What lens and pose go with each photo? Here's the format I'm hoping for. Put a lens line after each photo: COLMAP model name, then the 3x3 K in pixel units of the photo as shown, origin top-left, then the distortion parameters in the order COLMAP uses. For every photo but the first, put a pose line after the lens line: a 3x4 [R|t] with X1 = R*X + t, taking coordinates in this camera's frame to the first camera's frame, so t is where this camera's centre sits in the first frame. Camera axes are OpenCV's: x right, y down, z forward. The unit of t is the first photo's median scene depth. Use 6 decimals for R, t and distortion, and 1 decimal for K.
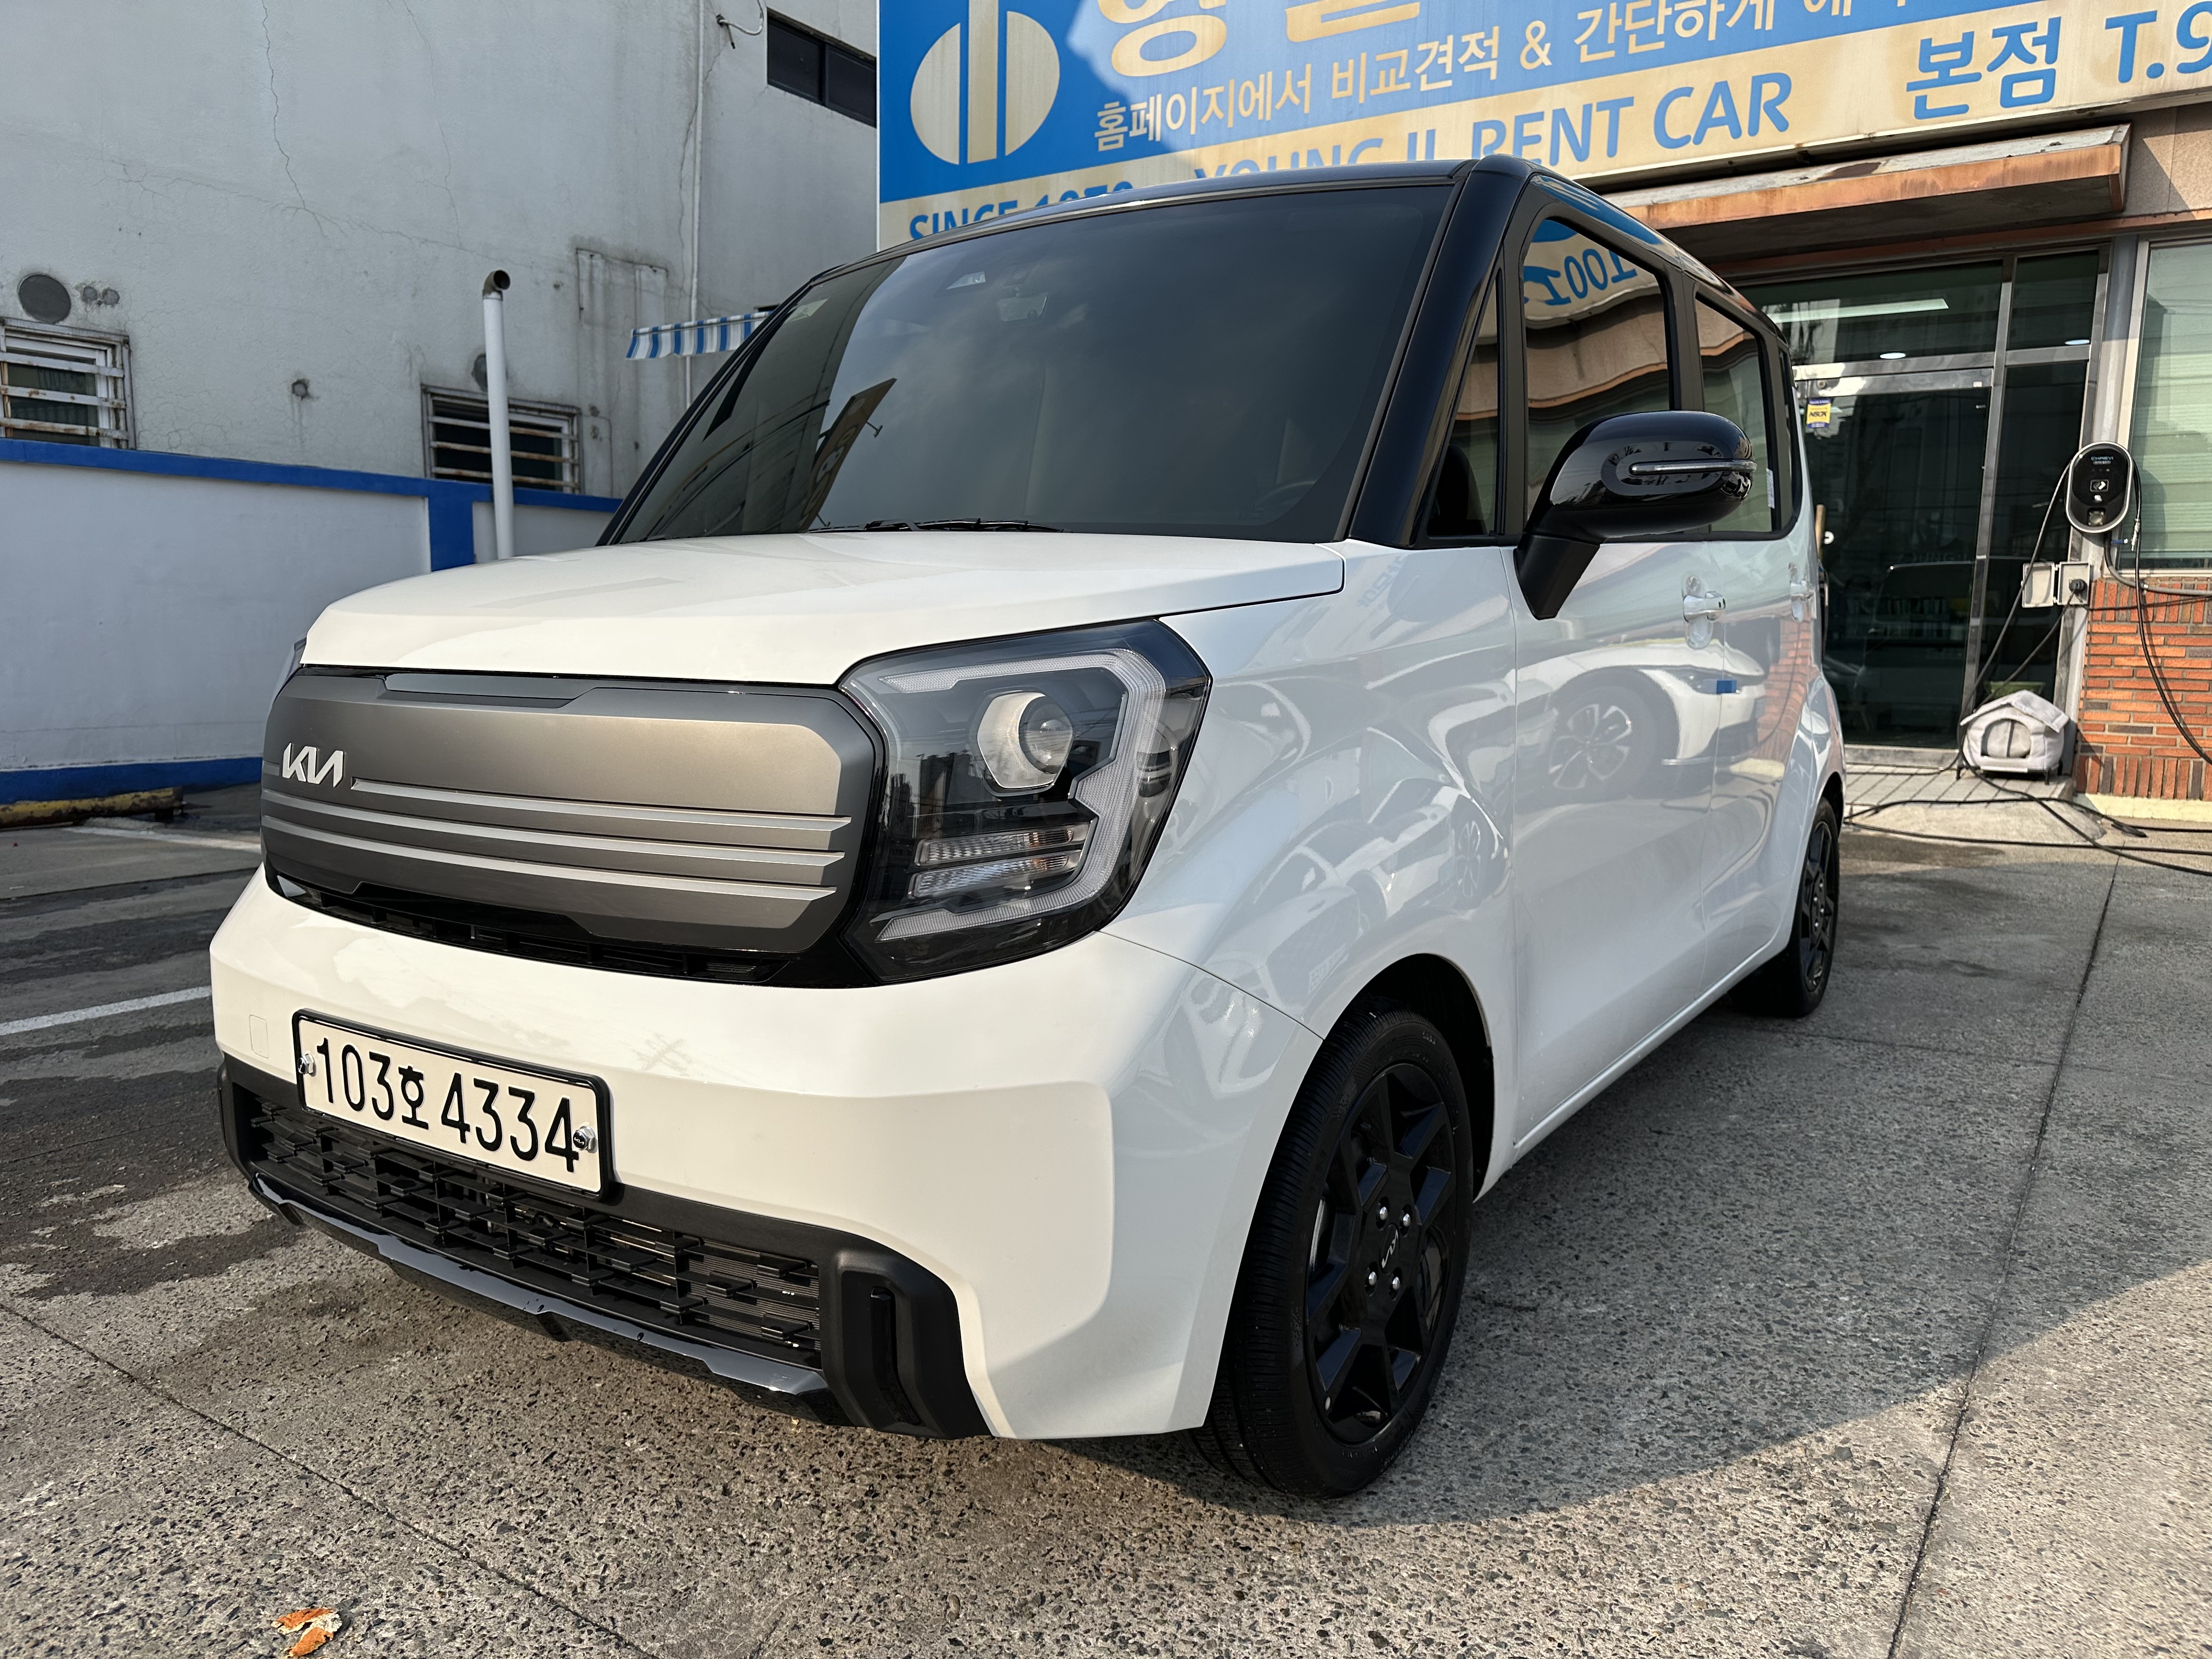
lens RADIAL K [[1563.3, 0, 1116.8], [0, 1563.3, 843.3], [0, 0, 1]] dist [0.007698, -0.010367]
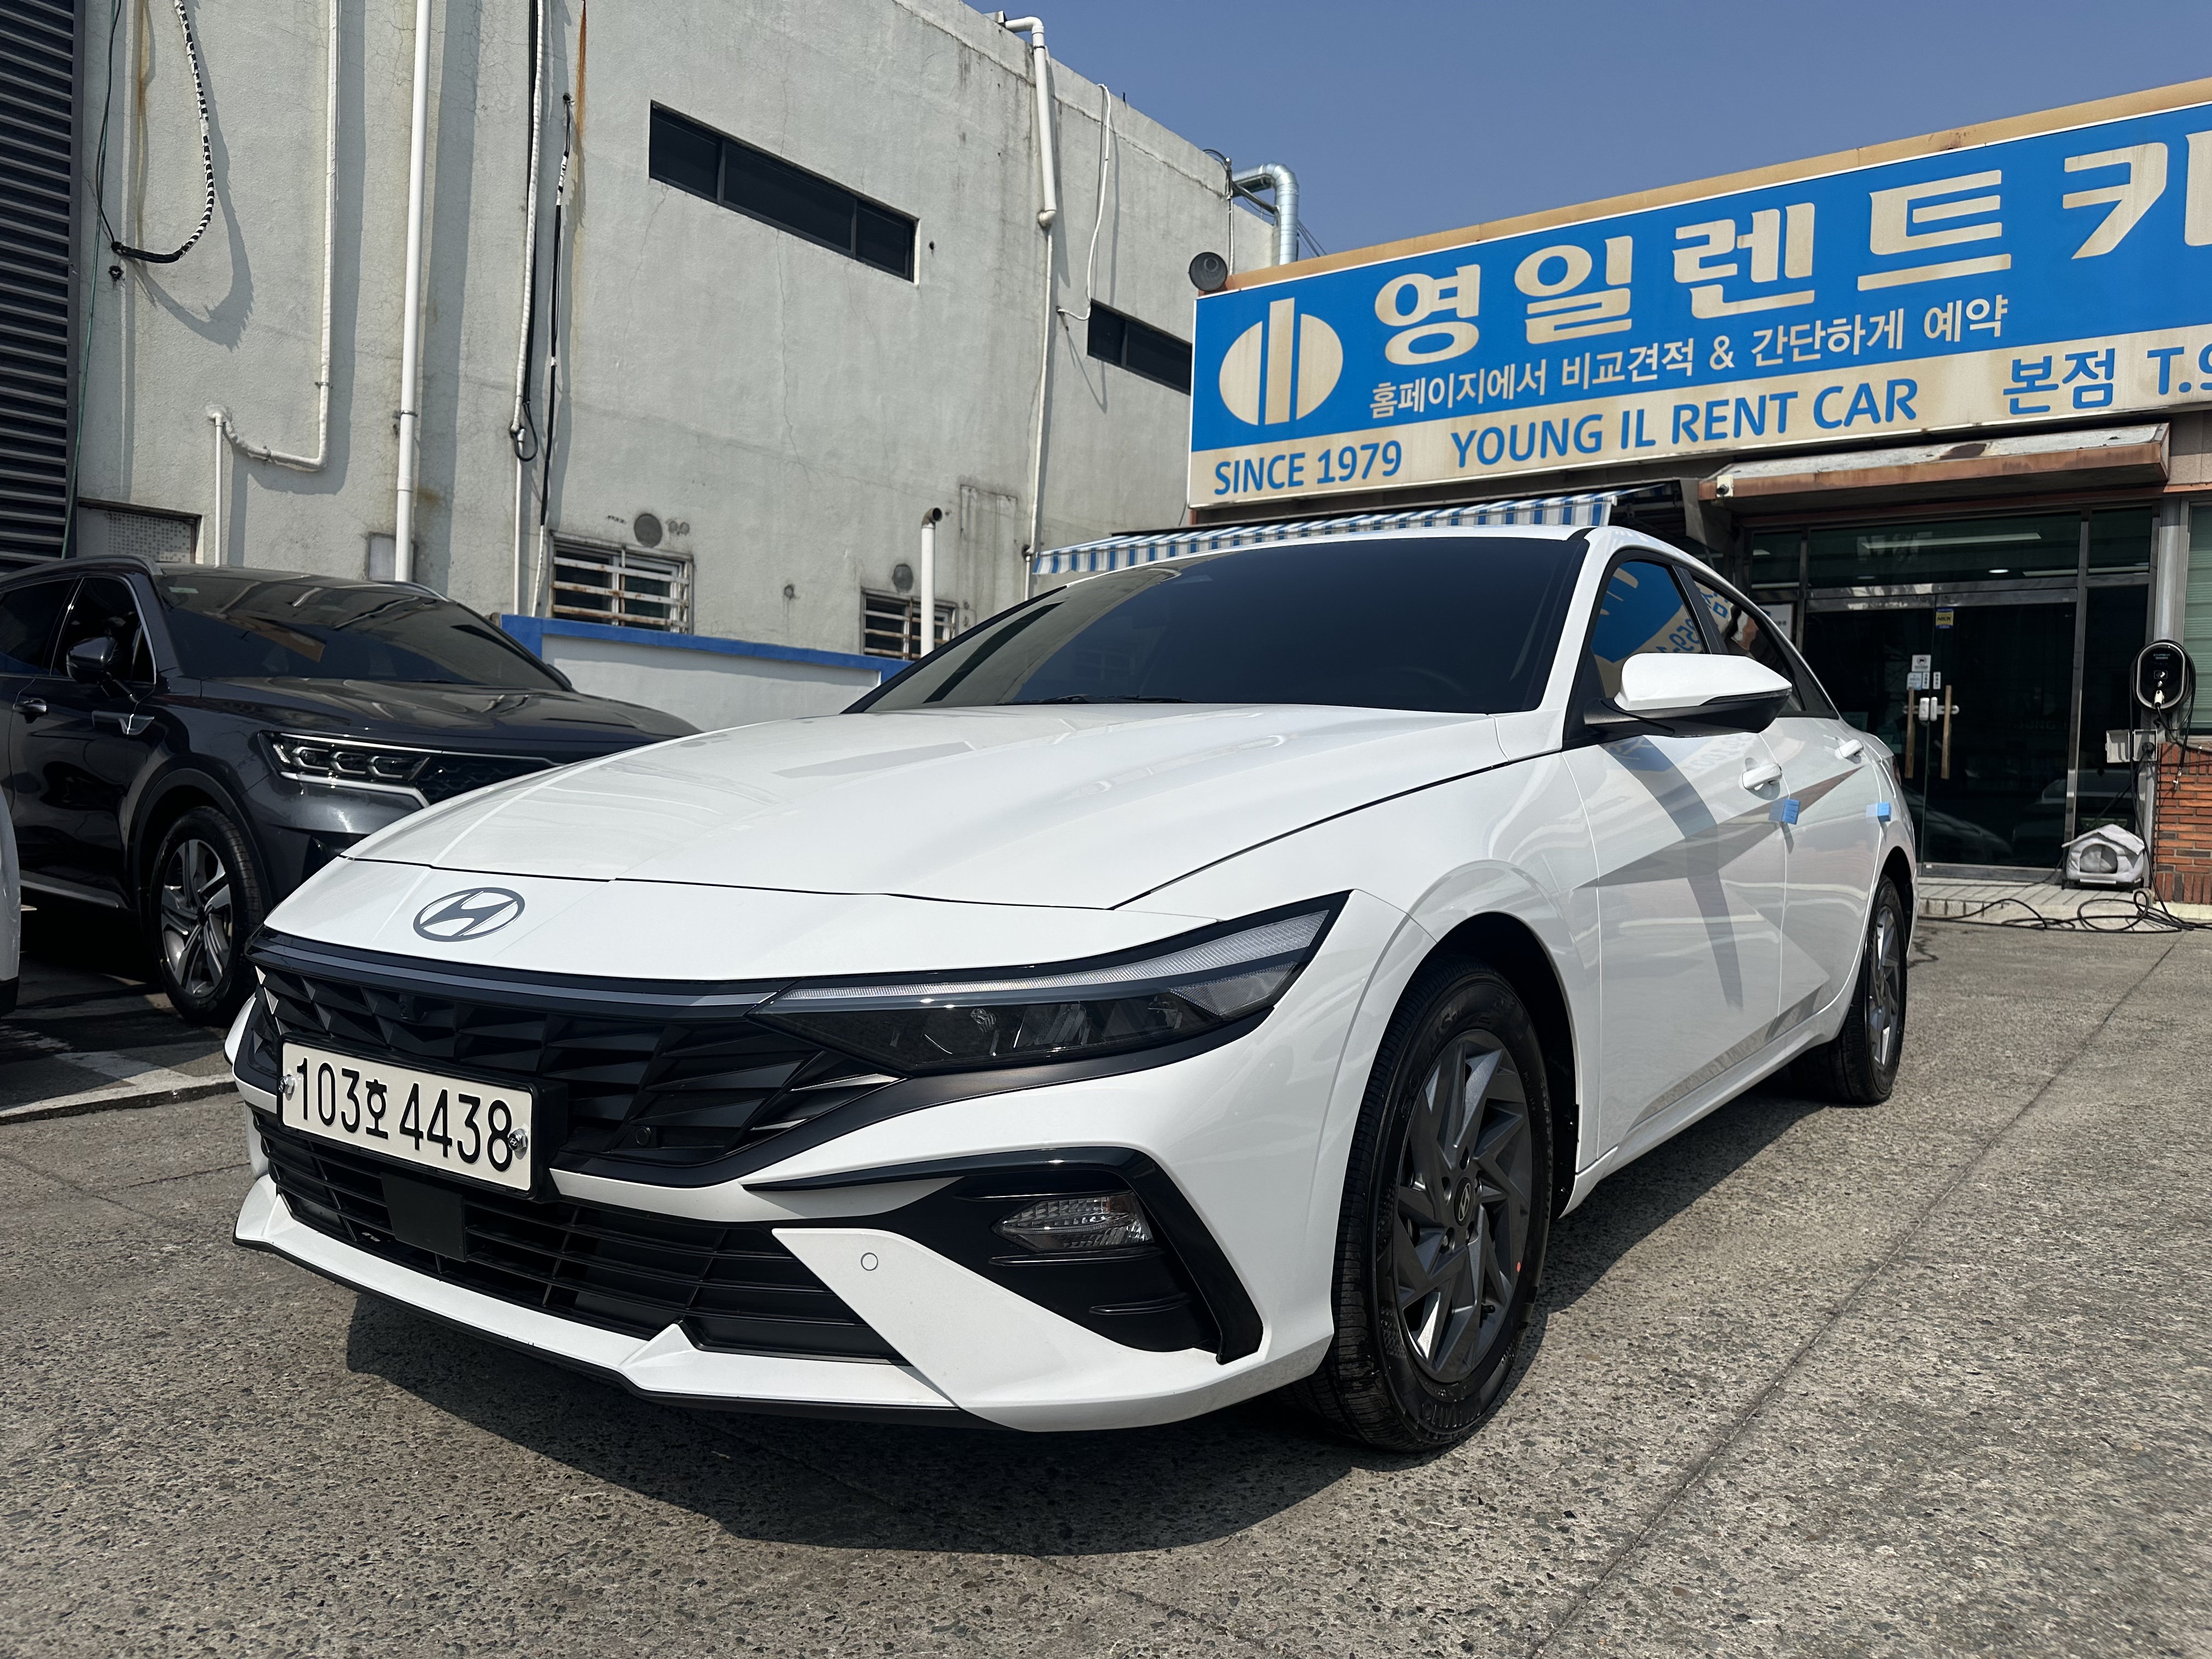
lens RADIAL K [[1559.1, 0, 1114.2], [0, 1559.1, 831.1], [0, 0, 1]] dist [0.017406, -0.023036]
pose [[0.998207, 0.014647, -0.058040, -0.201965], [-0.020733, 0.994185, -0.105672, 0.070104], [0.056155, 0.106686, 0.992706, -0.390381]]
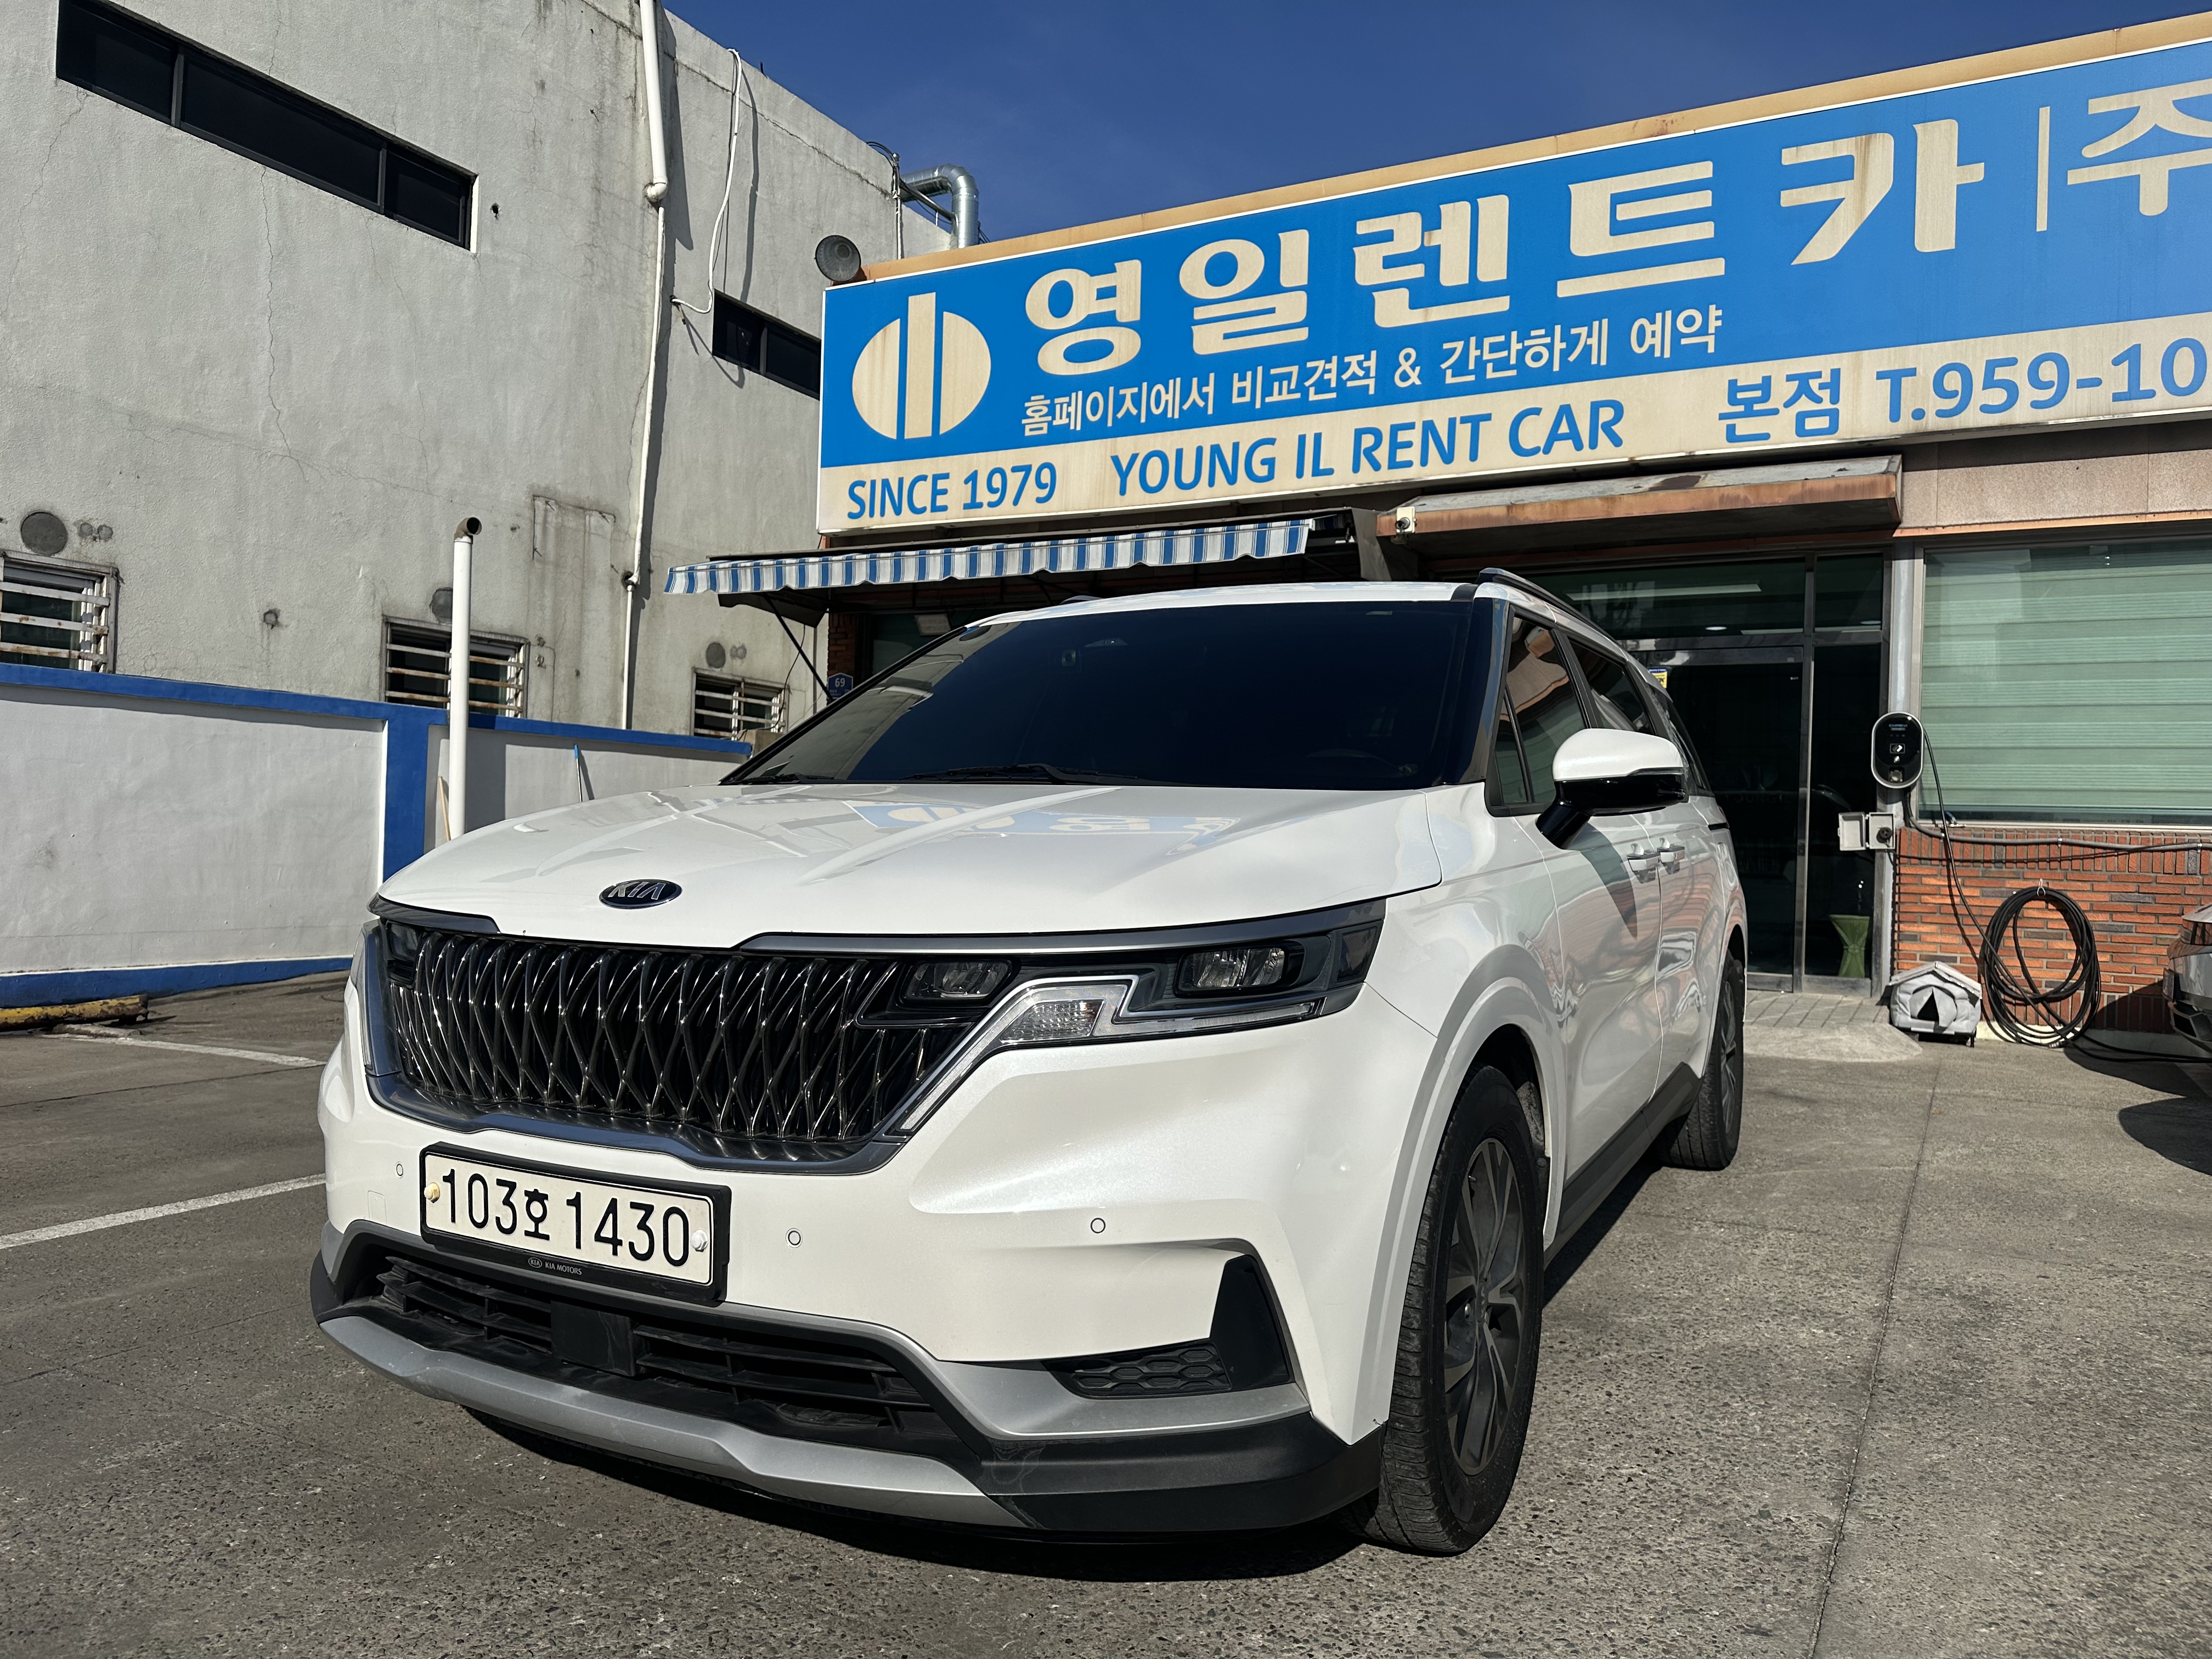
lens RADIAL K [[1552.8, 0, 1099.1], [0, 1552.8, 817.8], [0, 0, 1]] dist [0.030152, -0.033760]
pose [[0.996812, 0.017395, 0.077863, -0.053477], [-0.005499, 0.988601, -0.150460, 0.000138], [-0.079592, 0.149552, 0.985545, -0.089225]]
